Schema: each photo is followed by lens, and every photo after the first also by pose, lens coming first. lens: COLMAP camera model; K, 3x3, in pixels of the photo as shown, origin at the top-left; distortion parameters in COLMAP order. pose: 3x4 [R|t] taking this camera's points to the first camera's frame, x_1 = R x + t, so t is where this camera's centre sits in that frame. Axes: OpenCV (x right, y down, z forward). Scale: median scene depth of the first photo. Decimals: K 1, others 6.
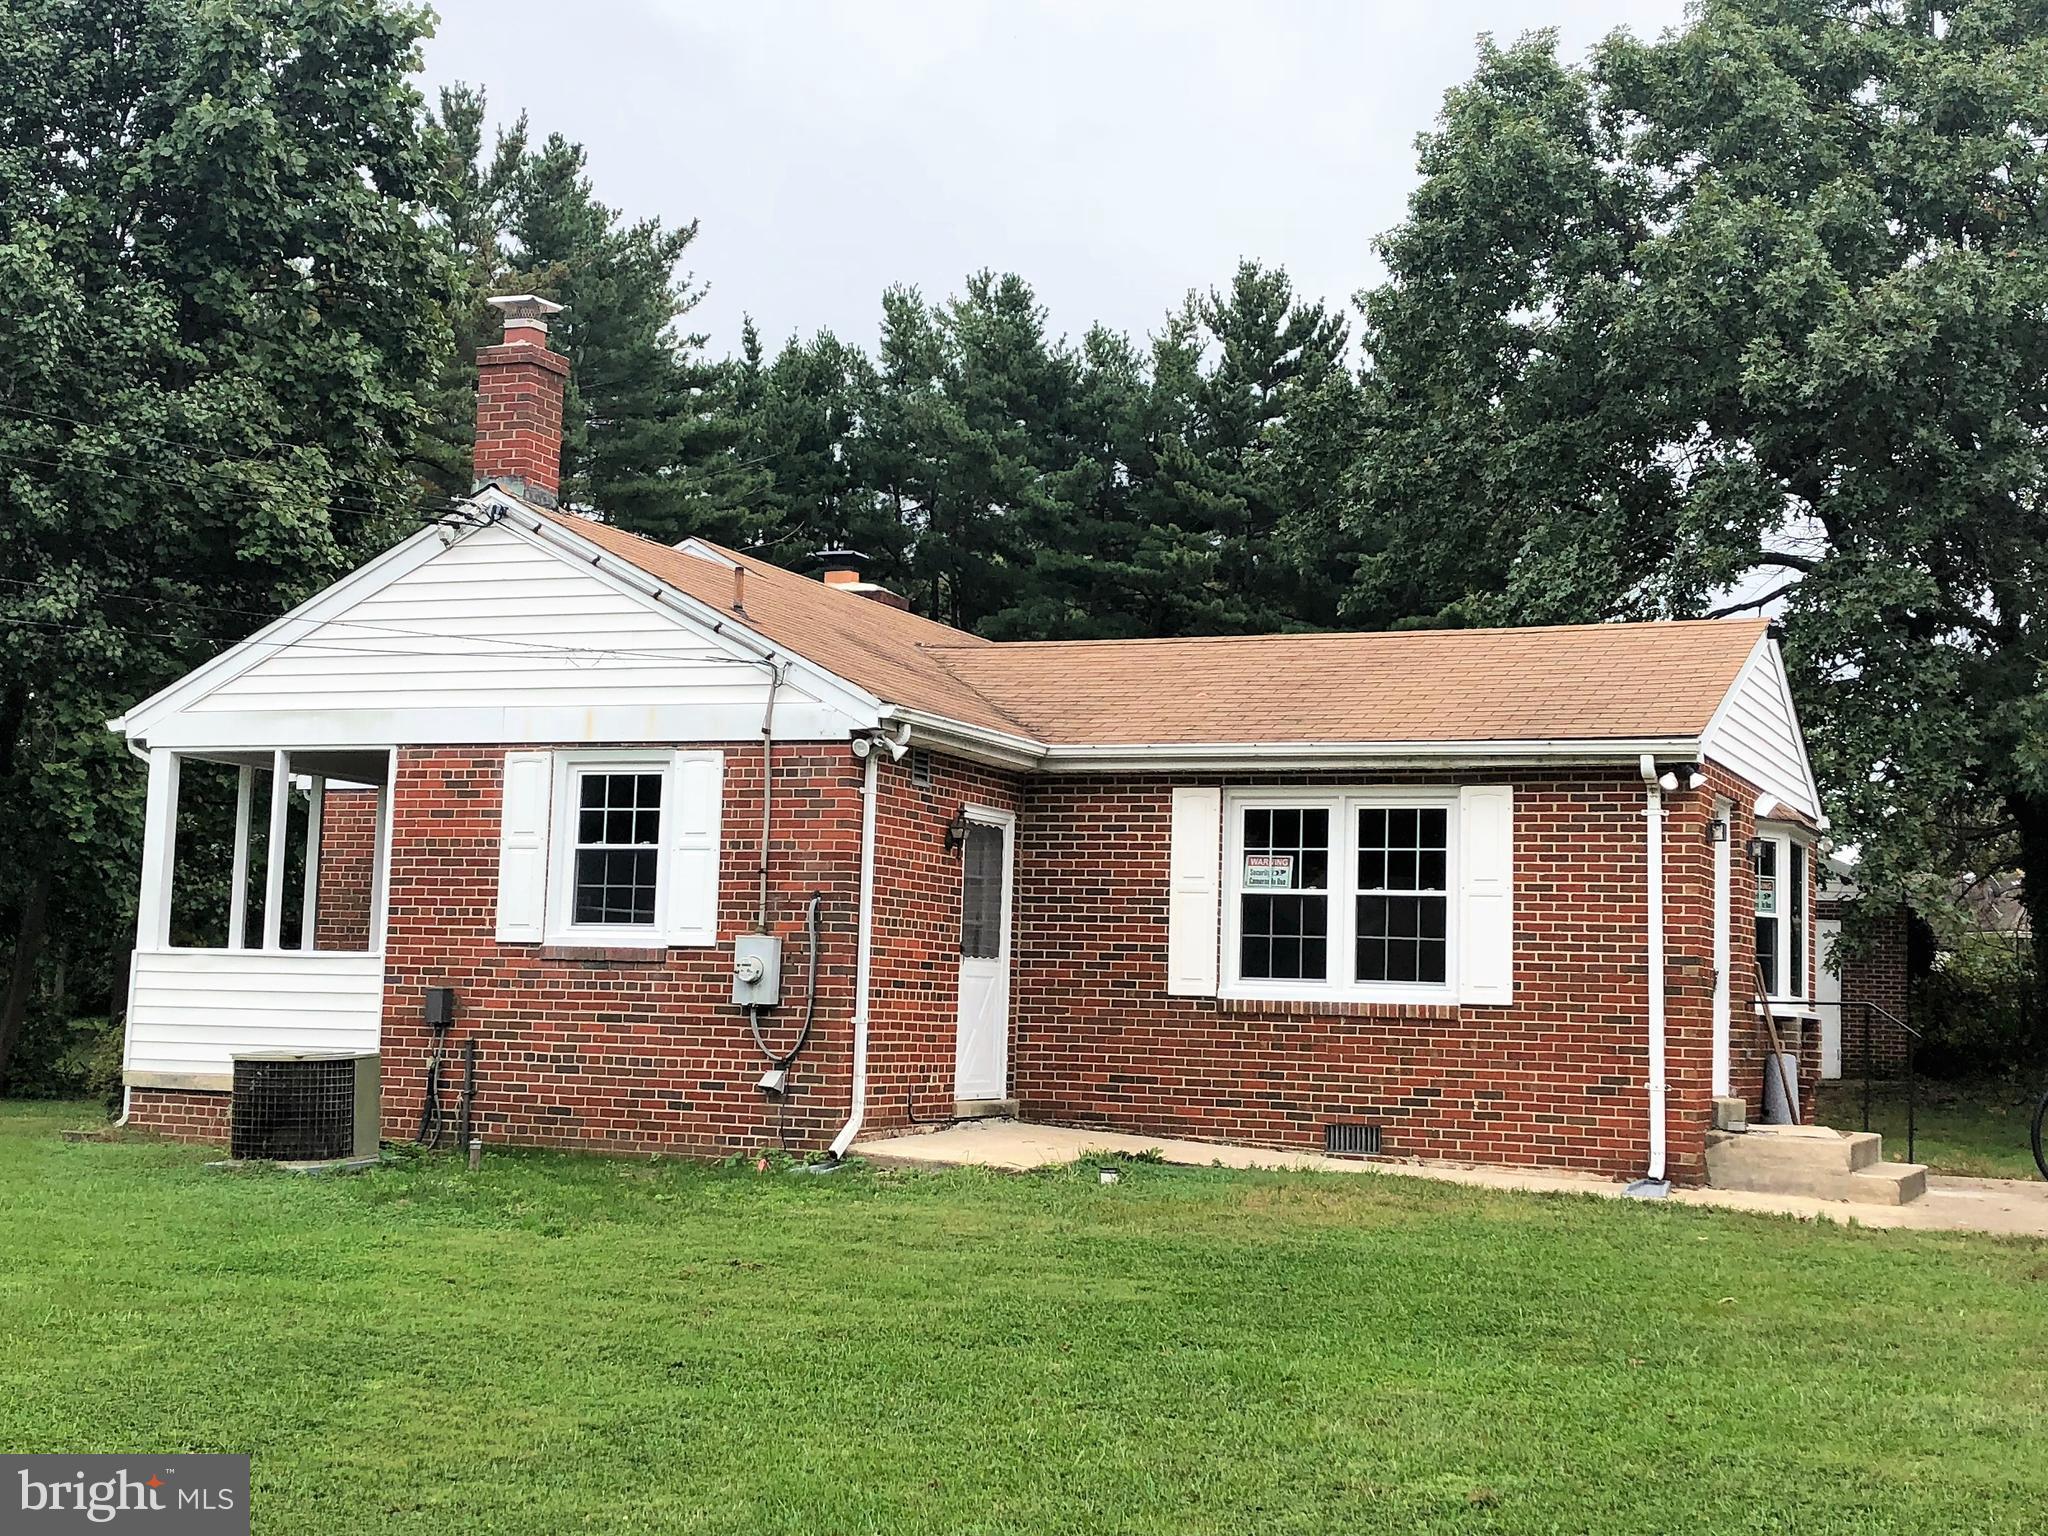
lens RADIAL K [[2665.6, 0, 1024.0], [0, 2665.6, 768.0], [0, 0, 1]] dist [0.025996, -0.045527]
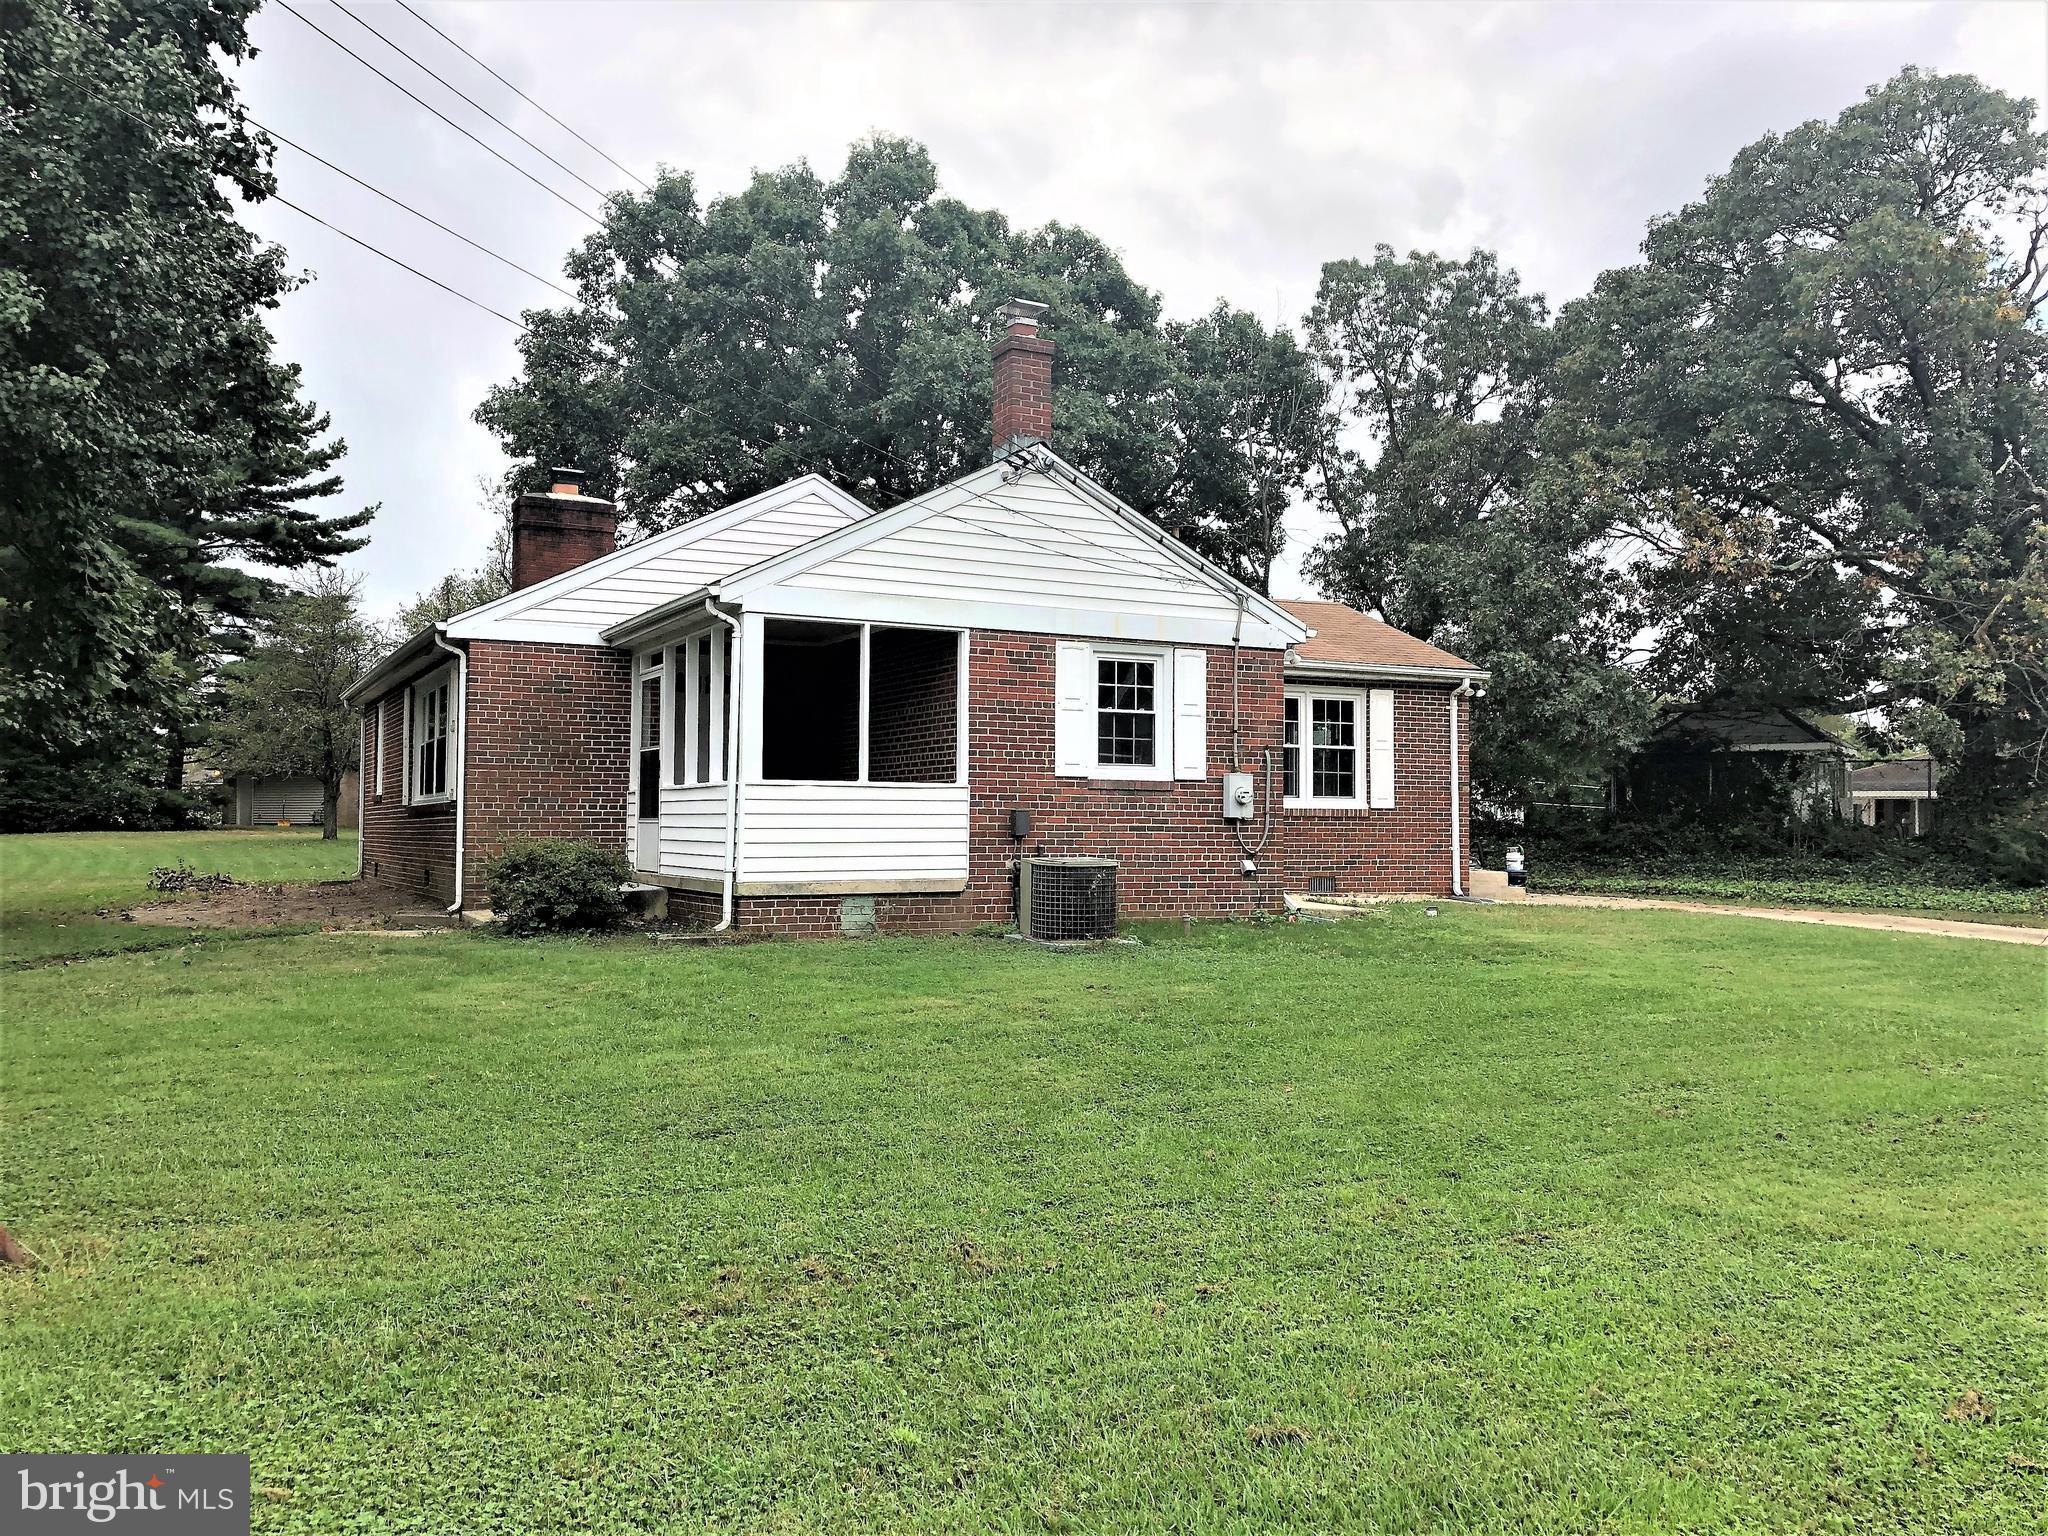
lens RADIAL K [[1680.9, 0, 1018.8], [0, 1680.9, 770.7], [0, 0, 1]] dist [0.046023, -0.058709]
pose [[0.650411, 0.000157, 0.759583, -0.879762], [-0.059207, 0.996968, 0.050491, 0.018861], [-0.757272, -0.077813, 0.648448, 0.444277]]
